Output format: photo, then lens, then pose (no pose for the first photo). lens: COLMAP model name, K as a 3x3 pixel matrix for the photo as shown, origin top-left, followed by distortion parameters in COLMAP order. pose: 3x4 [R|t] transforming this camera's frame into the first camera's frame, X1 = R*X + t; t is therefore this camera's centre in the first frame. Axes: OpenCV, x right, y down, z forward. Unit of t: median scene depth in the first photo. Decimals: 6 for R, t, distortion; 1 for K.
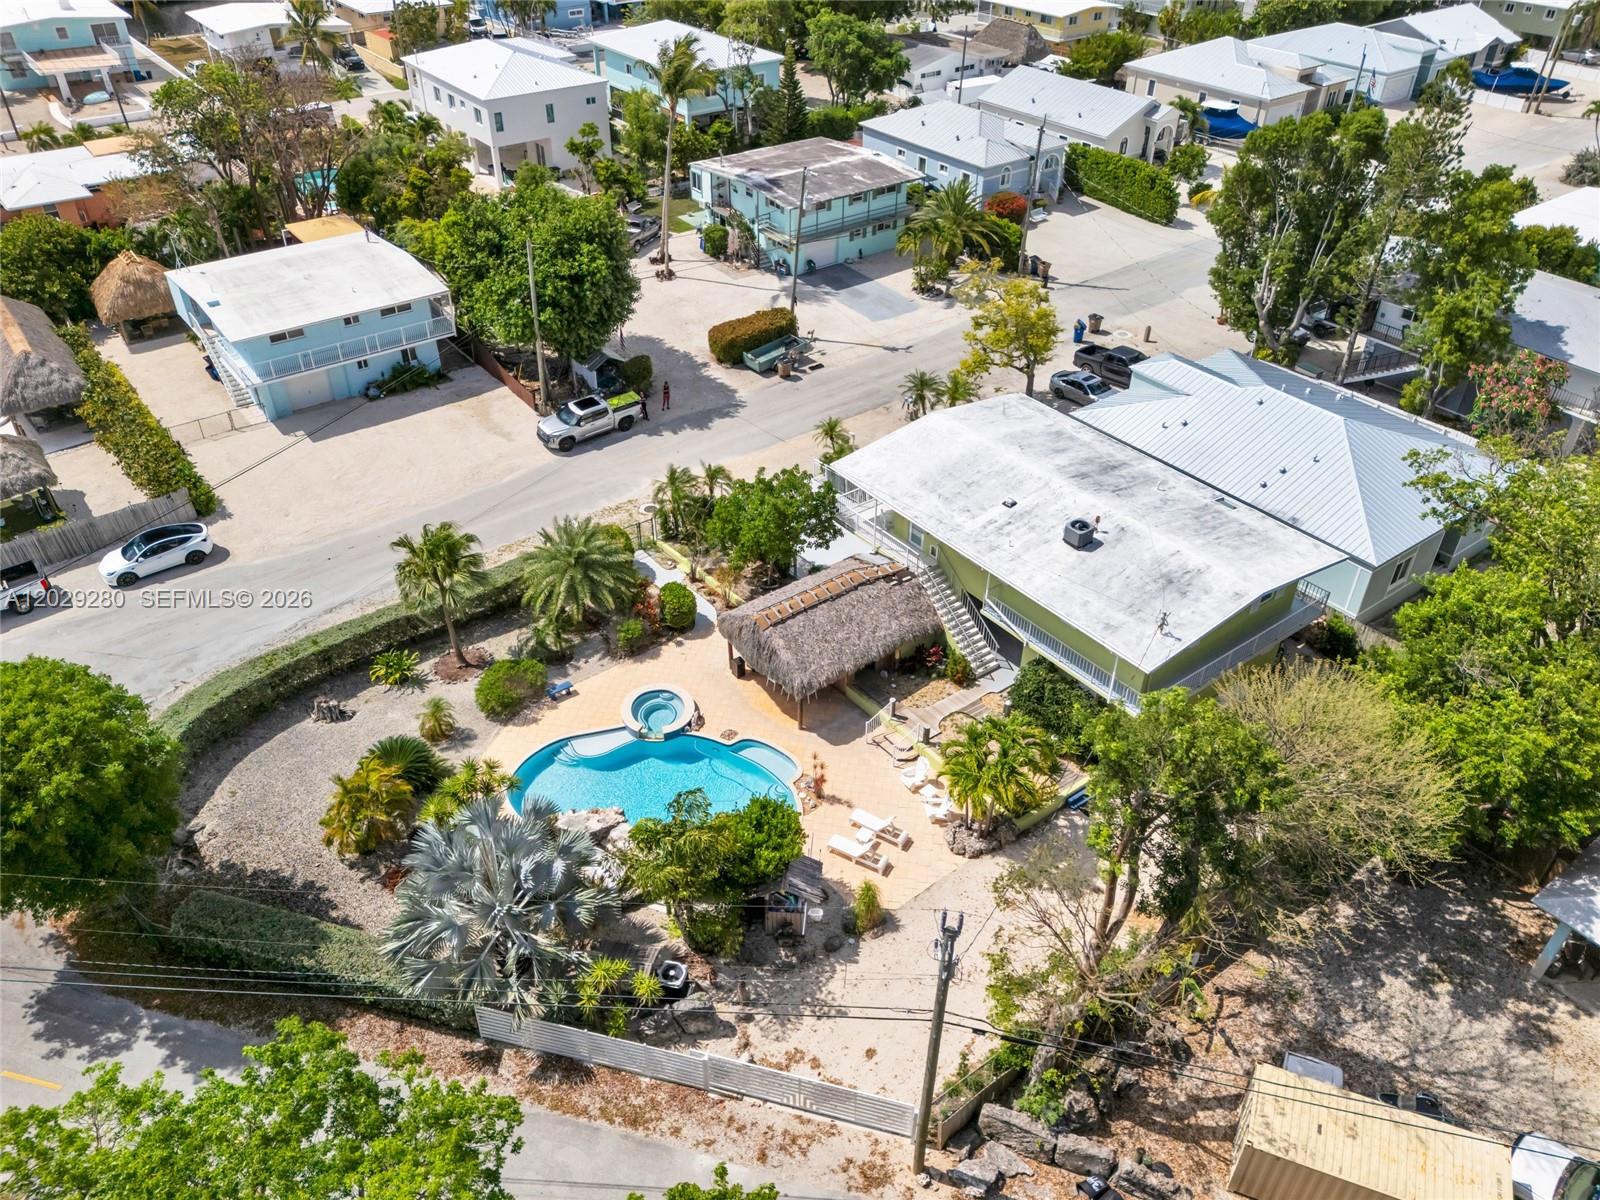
lens RADIAL K [[1189.2, 0, 800.0], [0, 1189.2, 600.0], [0, 0, 1]] dist [0.064899, -0.060706]
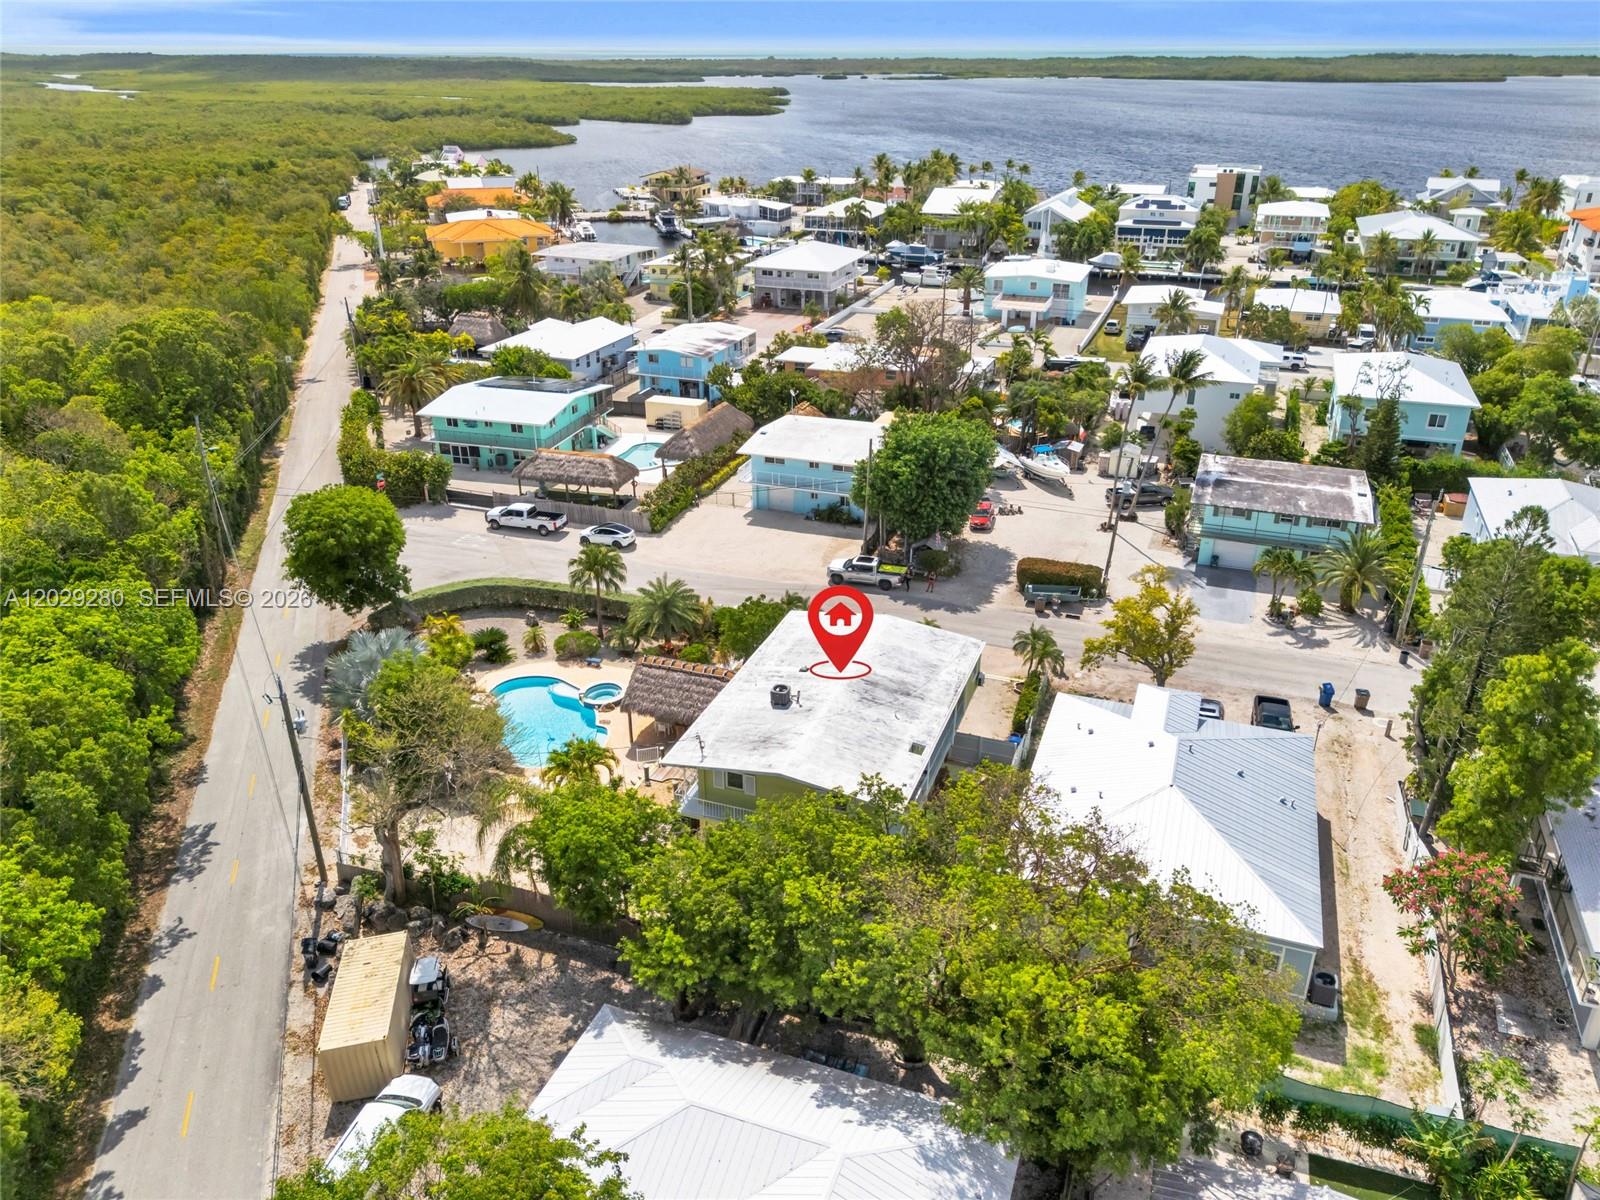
lens RADIAL K [[1189.2, 0, 800.0], [0, 1189.2, 600.0], [0, 0, 1]] dist [0.064899, -0.060706]
pose [[0.537808, 0.347653, -0.768049, 0.980208], [-0.496434, 0.866918, 0.044790, -0.175071], [0.681408, 0.357197, 0.638822, 0.123950]]
